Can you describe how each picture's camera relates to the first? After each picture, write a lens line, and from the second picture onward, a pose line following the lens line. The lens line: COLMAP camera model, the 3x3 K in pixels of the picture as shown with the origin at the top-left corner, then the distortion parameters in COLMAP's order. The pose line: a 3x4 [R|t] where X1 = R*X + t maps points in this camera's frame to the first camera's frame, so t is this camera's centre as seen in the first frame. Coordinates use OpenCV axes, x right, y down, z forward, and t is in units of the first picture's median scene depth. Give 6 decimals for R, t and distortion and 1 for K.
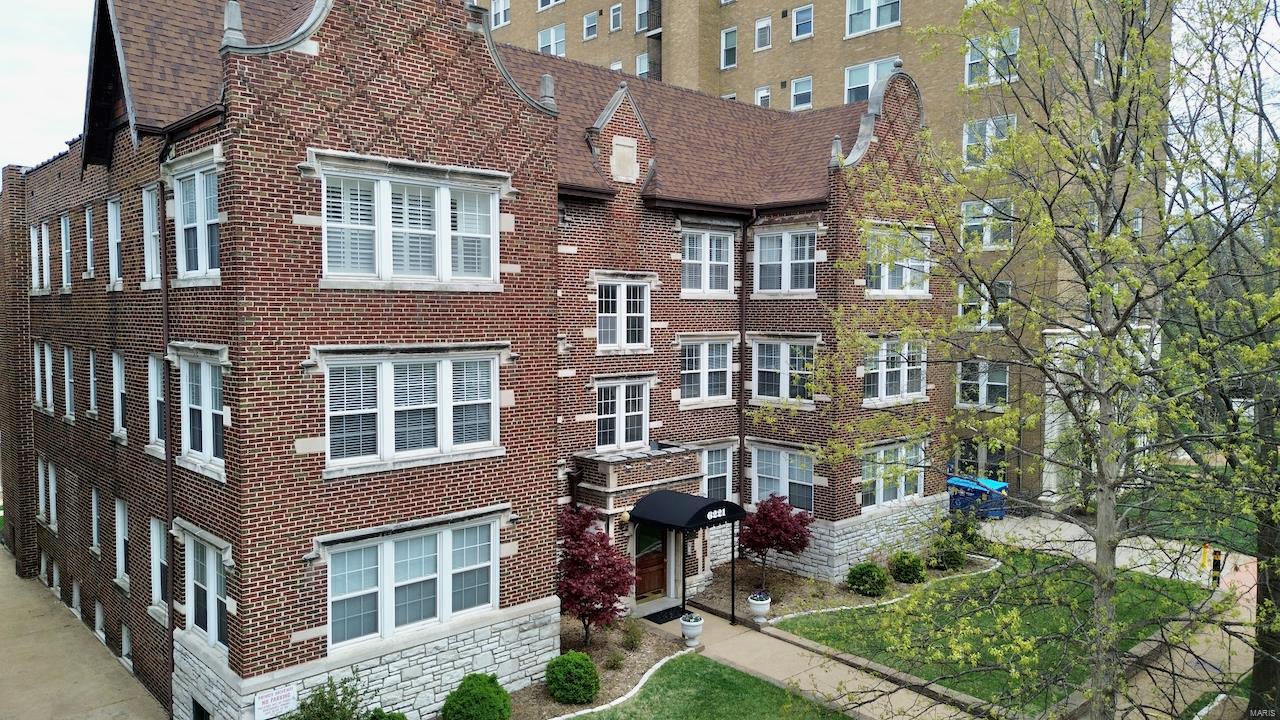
lens RADIAL K [[866.3, 0, 649.3], [0, 866.3, 360.0], [0, 0, 1]] dist [0.036644, -0.007718]
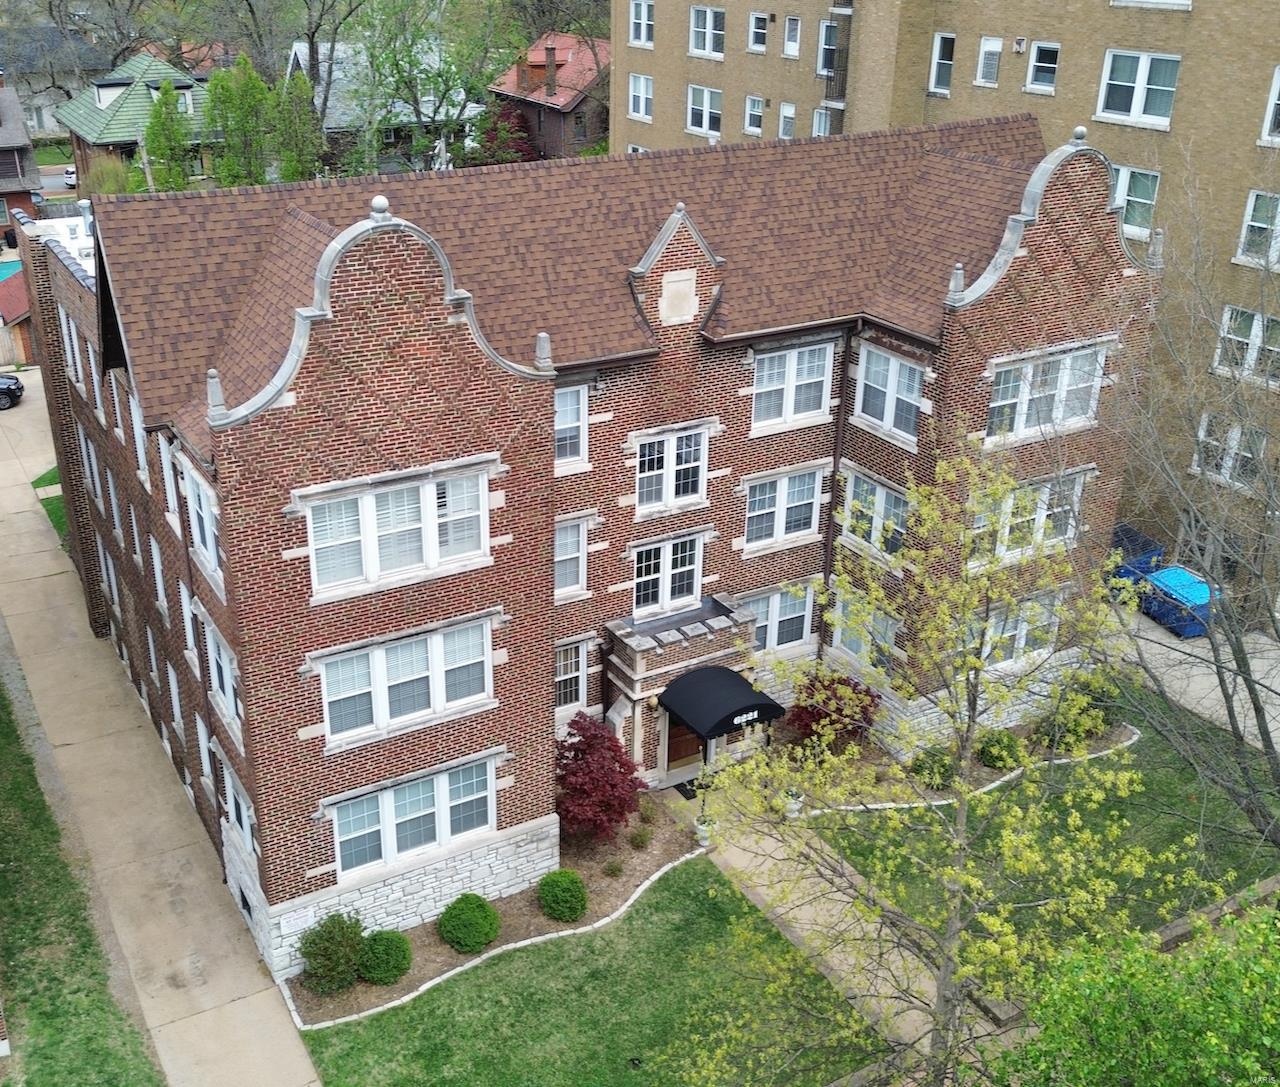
lens RADIAL K [[1348.5, 0, 633.1], [0, 1348.5, 543.7], [0, 0, 1]] dist [0.020142, 0.000000]
pose [[0.975297, 0.108082, -0.192650, 0.198409], [-0.029210, 0.927566, 0.372515, -0.482990], [0.218958, -0.357685, 0.907810, -0.245265]]
